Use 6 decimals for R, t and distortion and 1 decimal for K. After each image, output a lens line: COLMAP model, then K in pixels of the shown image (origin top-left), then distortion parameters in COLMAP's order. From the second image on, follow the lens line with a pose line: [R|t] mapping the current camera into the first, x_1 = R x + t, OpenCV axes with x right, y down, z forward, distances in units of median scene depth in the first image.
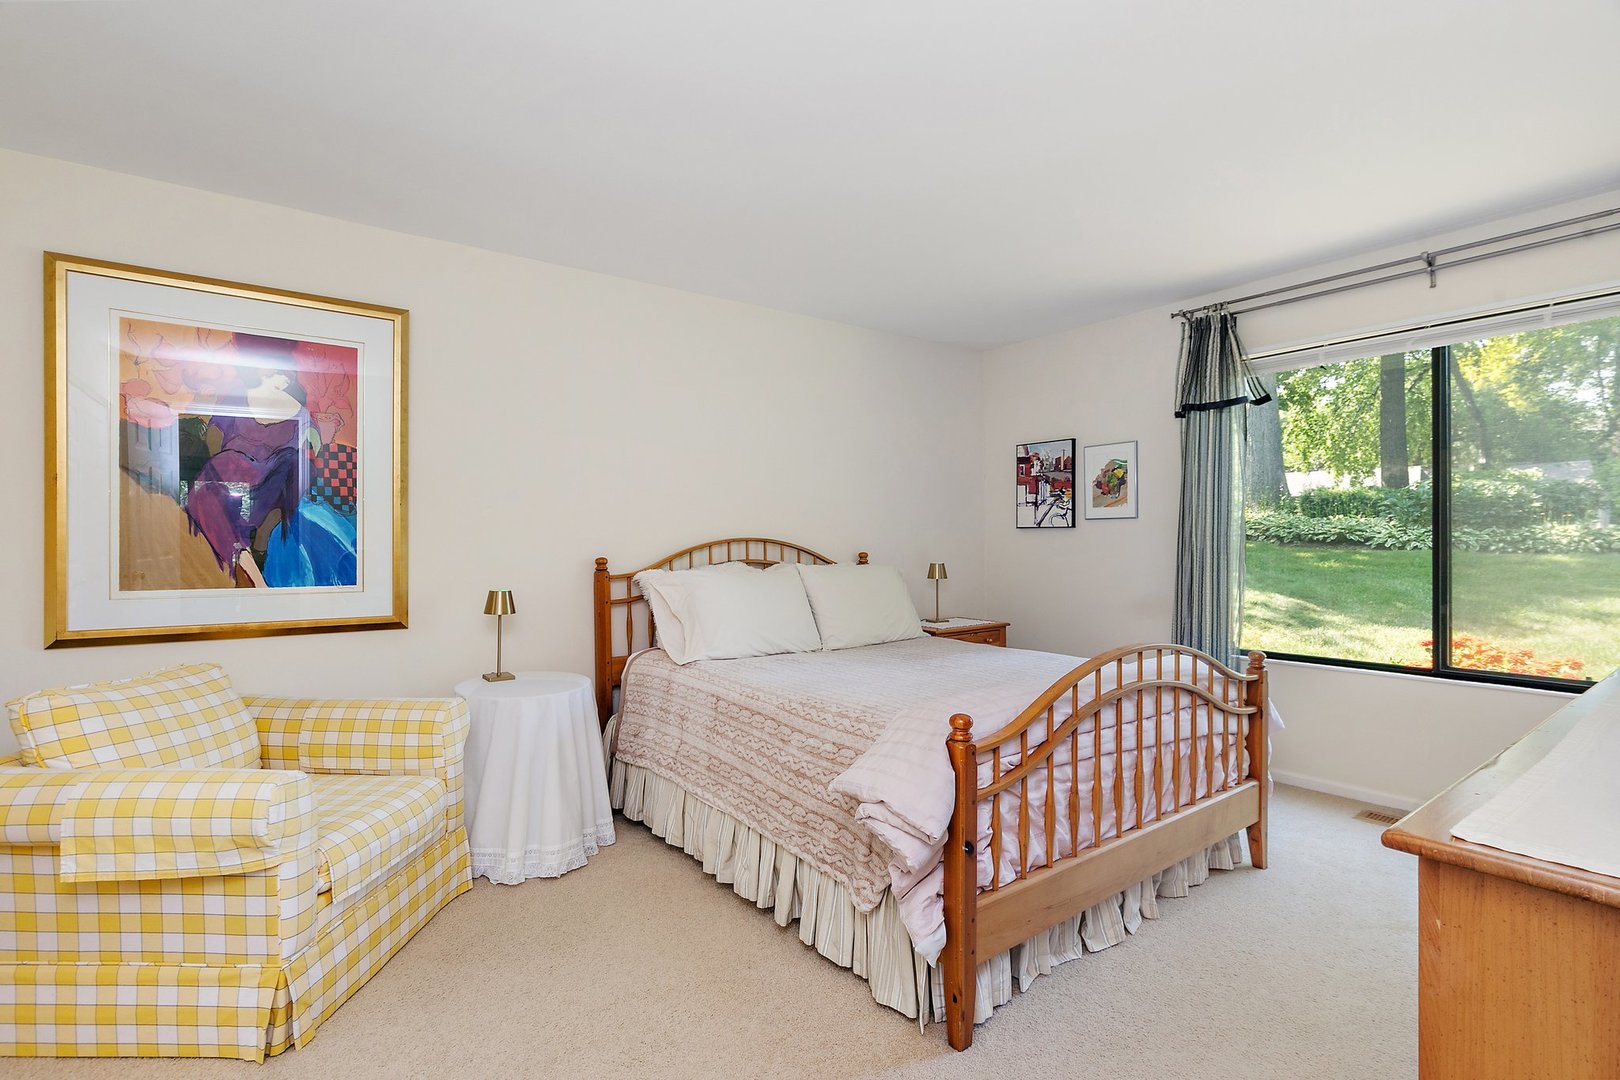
lens RADIAL K [[770.0, 0, 822.5], [0, 770.0, 540.3], [0, 0, 1]] dist [0.000672, -0.000679]
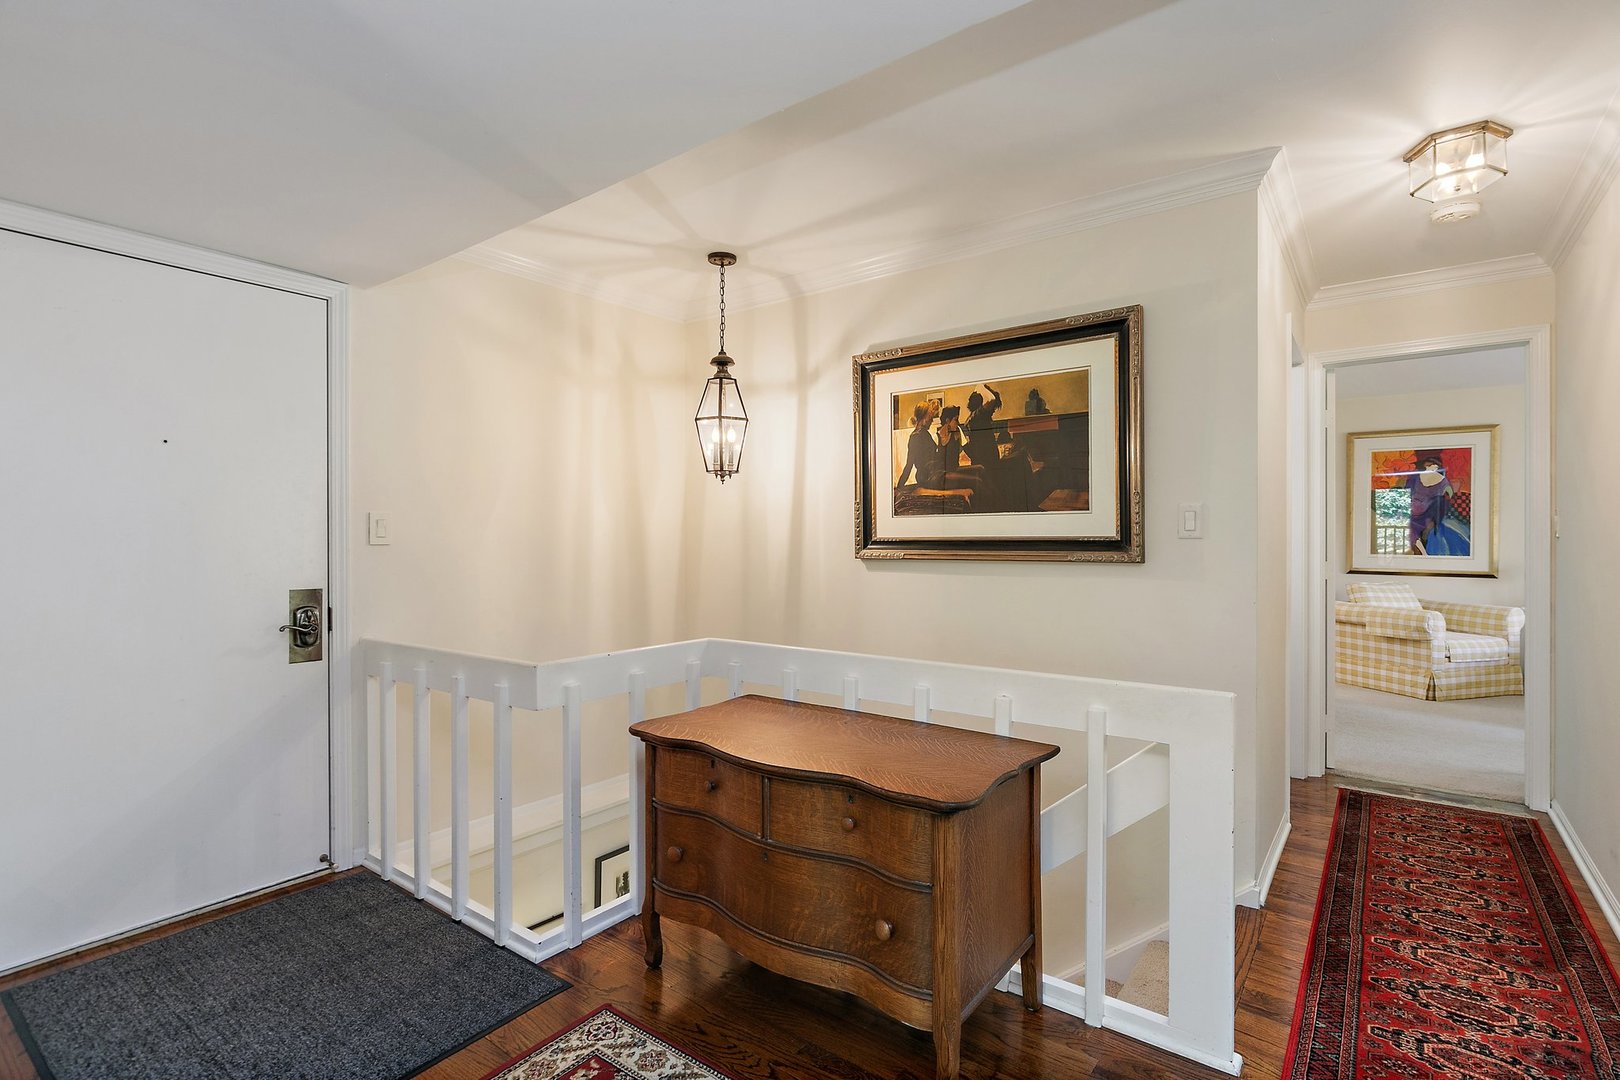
lens RADIAL K [[770.0, 0, 821.2], [0, 770.0, 538.7], [0, 0, 1]] dist [0.000672, -0.000679]
pose [[0.275540, 0.005535, -0.961274, 1.472958], [-0.002272, 0.999984, 0.005106, 0.001760], [0.961287, 0.000777, 0.275548, -2.045413]]
